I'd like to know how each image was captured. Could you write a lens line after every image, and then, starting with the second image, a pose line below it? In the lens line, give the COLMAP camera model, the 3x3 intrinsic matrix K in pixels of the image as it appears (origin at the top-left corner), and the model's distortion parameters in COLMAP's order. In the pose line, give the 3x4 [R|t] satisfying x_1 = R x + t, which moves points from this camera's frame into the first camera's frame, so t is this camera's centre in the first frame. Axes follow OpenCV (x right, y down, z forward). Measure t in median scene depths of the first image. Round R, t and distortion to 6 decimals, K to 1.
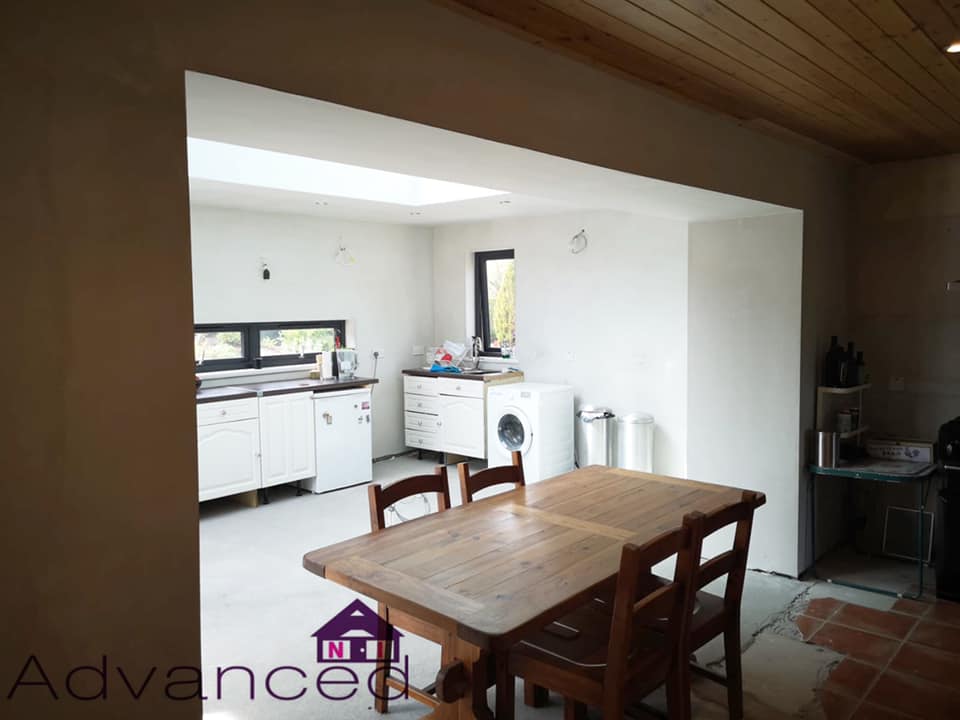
lens RADIAL K [[734.0, 0, 479.6], [0, 734.0, 359.0], [0, 0, 1]] dist [0.038572, -0.001502]
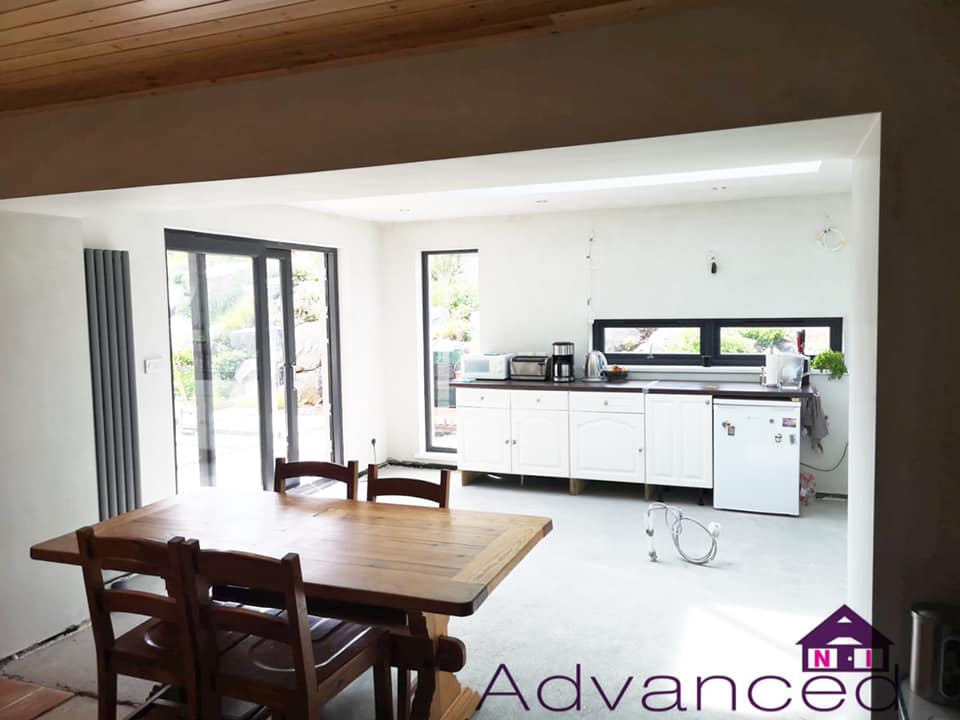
lens RADIAL K [[734.0, 0, 479.7], [0, 734.0, 359.0], [0, 0, 1]] dist [0.038572, -0.001502]
pose [[0.356118, 0.077250, -0.931242, 0.510653], [-0.057123, 0.996513, 0.060820, -0.039917], [0.932693, 0.031537, 0.359289, 0.394198]]
